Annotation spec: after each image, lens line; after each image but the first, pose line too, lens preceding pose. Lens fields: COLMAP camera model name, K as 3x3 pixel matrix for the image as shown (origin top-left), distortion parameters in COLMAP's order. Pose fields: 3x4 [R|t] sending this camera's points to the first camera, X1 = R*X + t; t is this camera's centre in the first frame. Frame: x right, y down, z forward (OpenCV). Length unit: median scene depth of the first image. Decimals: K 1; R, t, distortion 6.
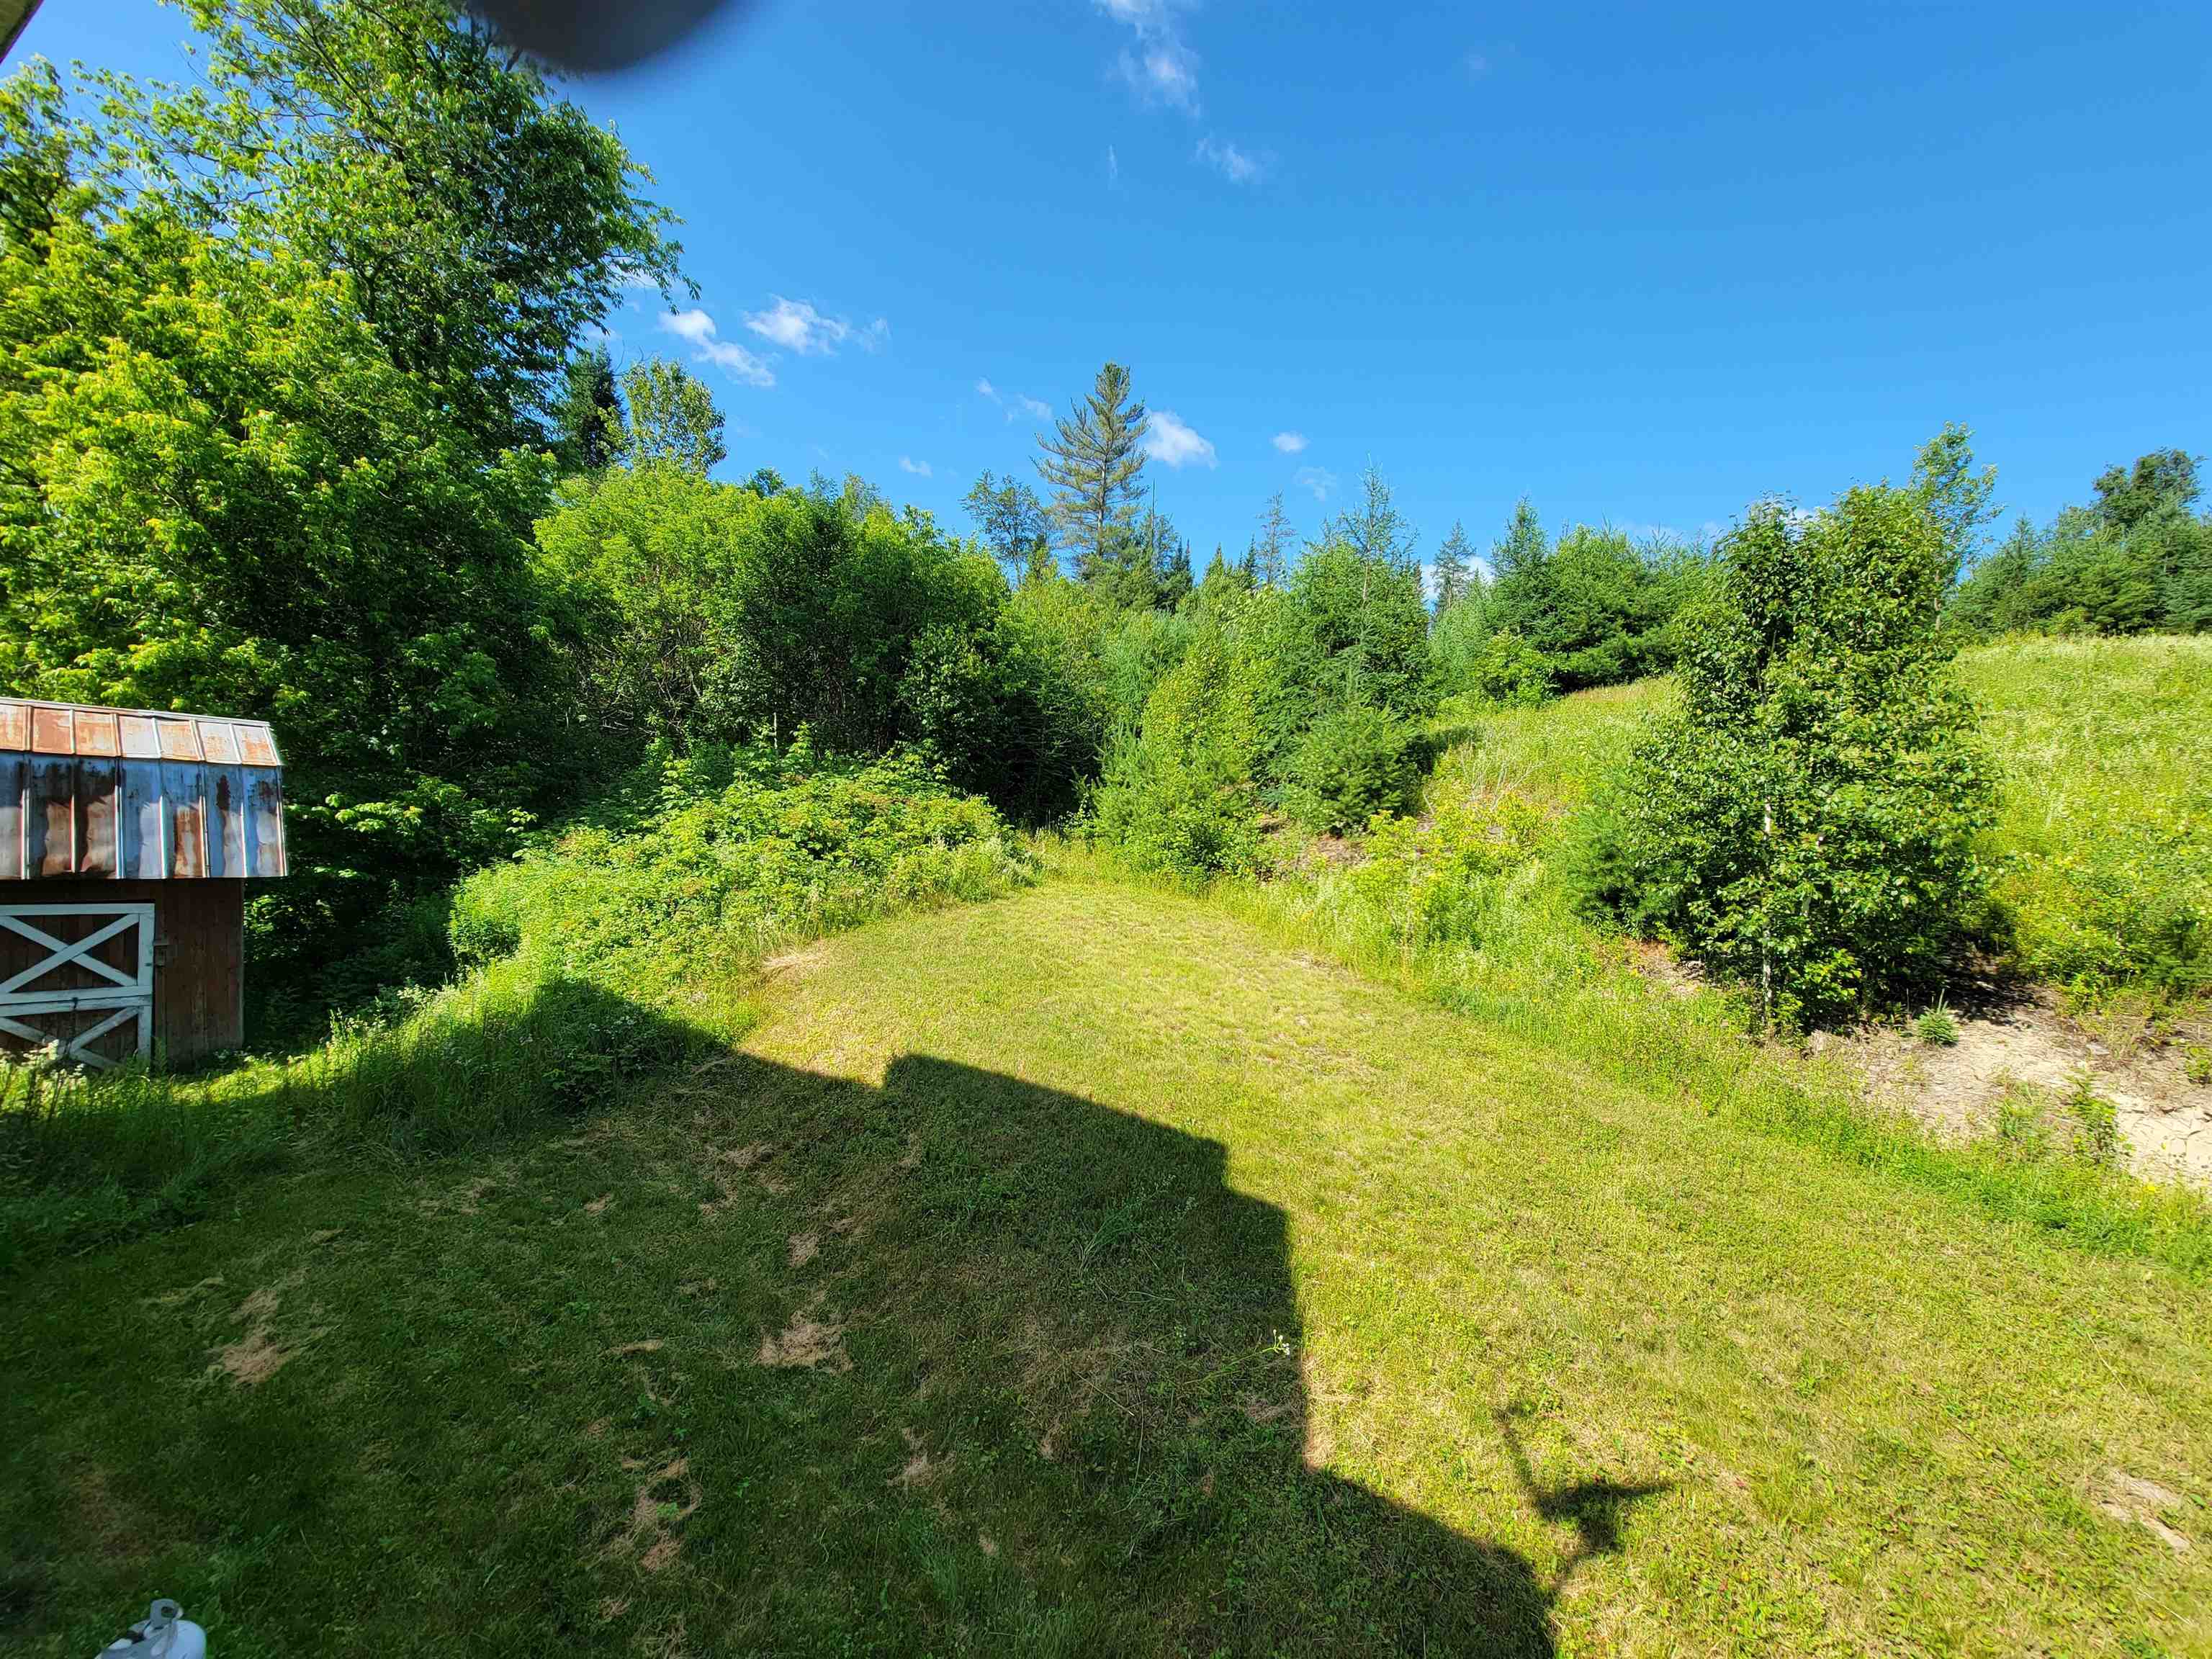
lens RADIAL K [[897.9, 0, 1093.4], [0, 897.9, 852.7], [0, 0, 1]] dist [-0.004166, 0.000372]
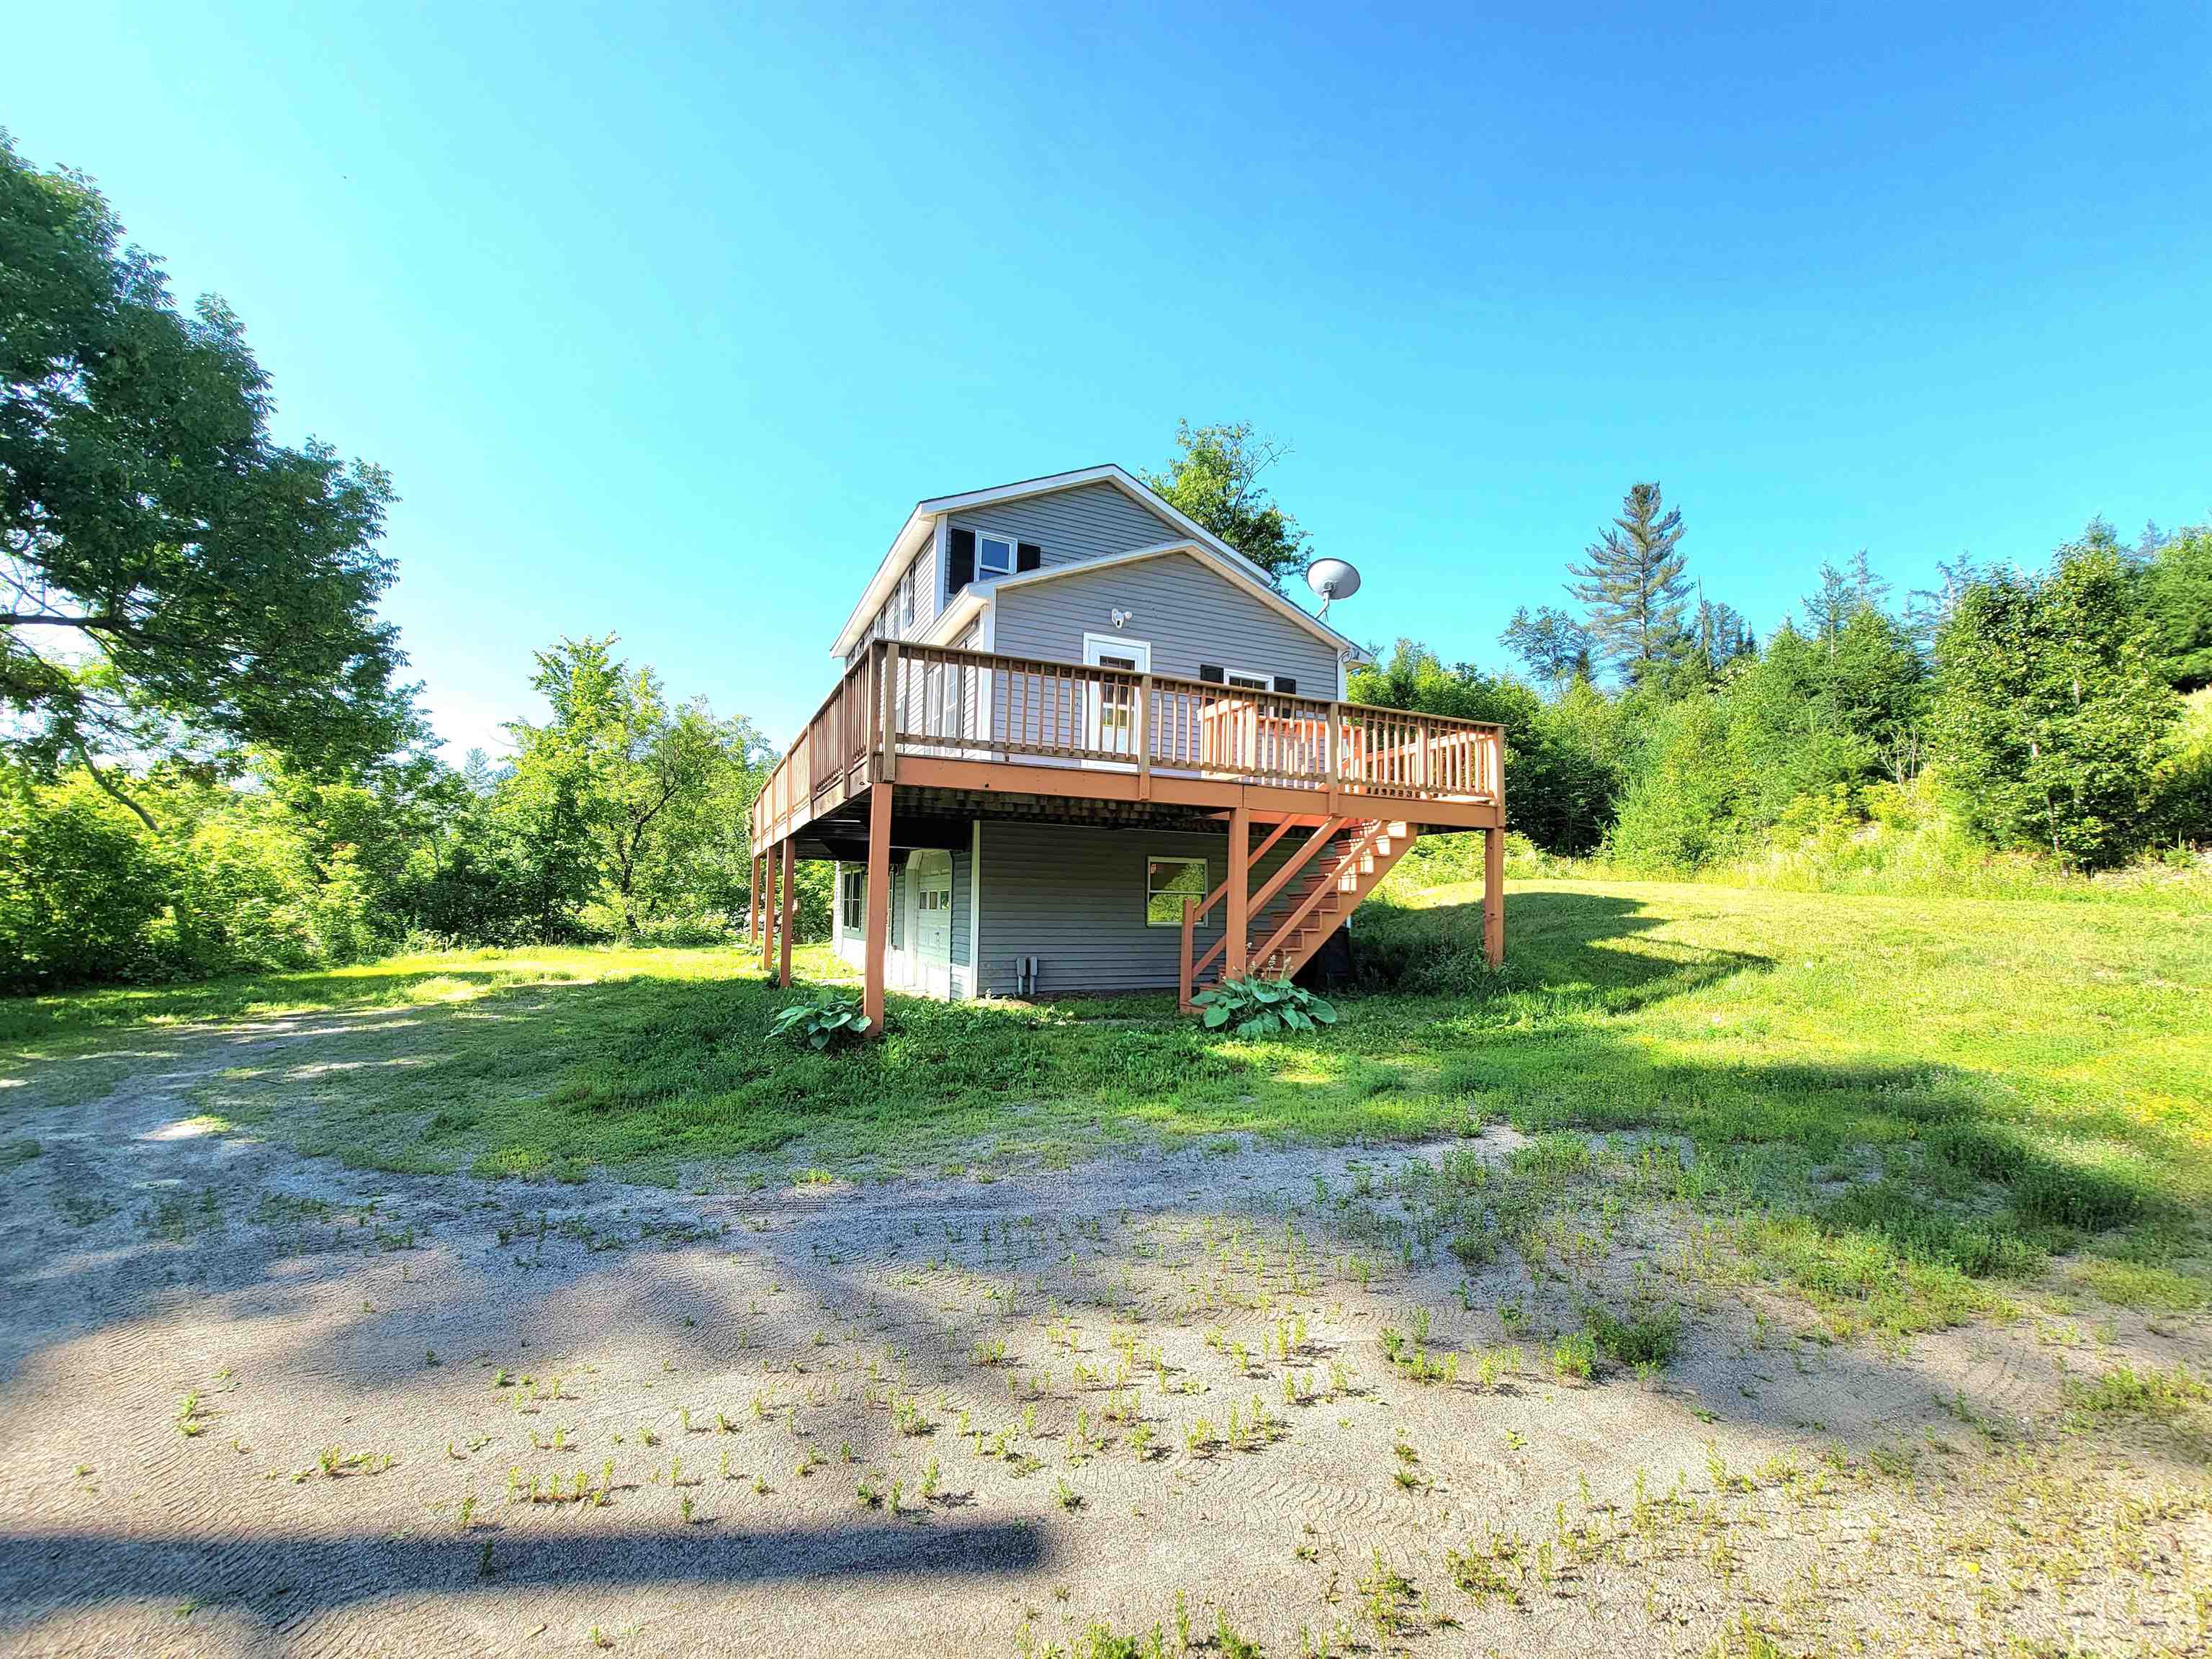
lens RADIAL K [[897.9, 0, 1093.4], [0, 897.9, 852.7], [0, 0, 1]] dist [-0.004166, 0.000372]
pose [[0.826308, -0.097335, -0.554744, 0.032498], [0.006956, 0.986642, -0.162755, 0.058497], [0.563175, 0.130627, 0.815948, -0.182981]]
